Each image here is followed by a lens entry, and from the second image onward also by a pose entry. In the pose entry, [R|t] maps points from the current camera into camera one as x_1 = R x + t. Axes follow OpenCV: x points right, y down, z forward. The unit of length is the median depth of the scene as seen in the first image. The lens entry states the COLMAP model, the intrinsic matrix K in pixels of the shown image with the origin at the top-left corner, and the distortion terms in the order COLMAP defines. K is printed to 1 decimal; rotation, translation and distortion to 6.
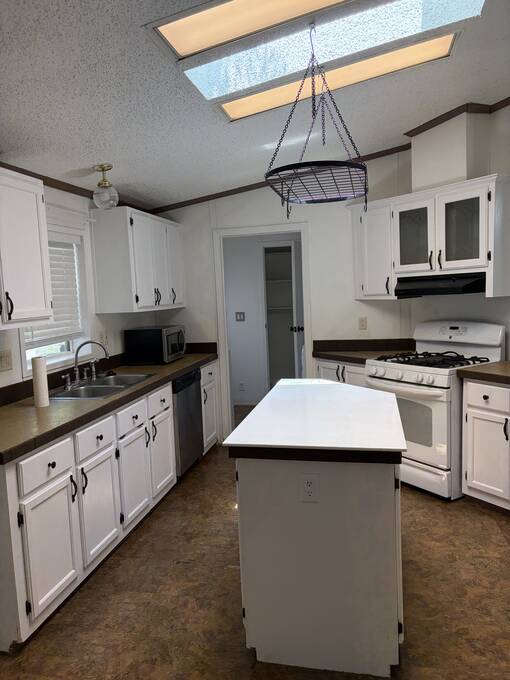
lens RADIAL K [[513.9, 0, 255.0], [0, 513.9, 340.0], [0, 0, 1]] dist [0.074828, -0.066372]
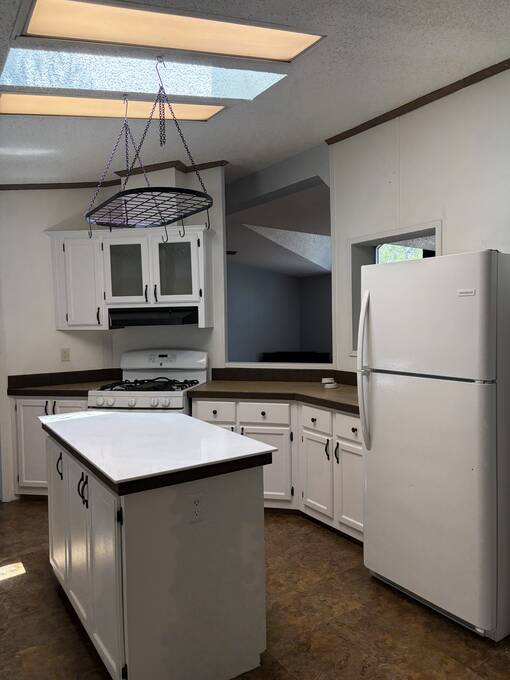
lens RADIAL K [[513.9, 0, 255.0], [0, 513.9, 340.0], [0, 0, 1]] dist [0.074828, -0.066372]
pose [[0.697745, -0.003358, 0.716339, -0.286472], [0.057117, 0.997066, -0.050961, 0.011029], [-0.714066, 0.076473, 0.695889, 0.104654]]
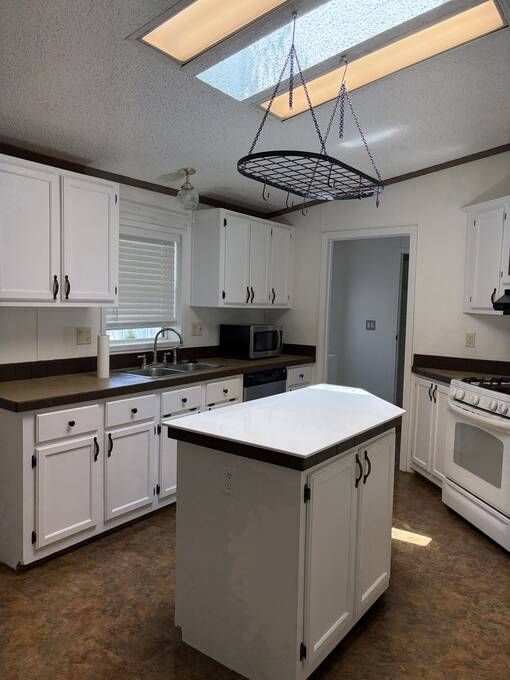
lens RADIAL K [[517.7, 0, 255.4], [0, 517.7, 342.2], [0, 0, 1]] dist [0.076603, -0.059998]
pose [[0.914793, 0.097931, -0.391872, 0.277660], [-0.104276, 0.994535, 0.005114, 0.005924], [0.390231, 0.036185, 0.920006, 0.047396]]
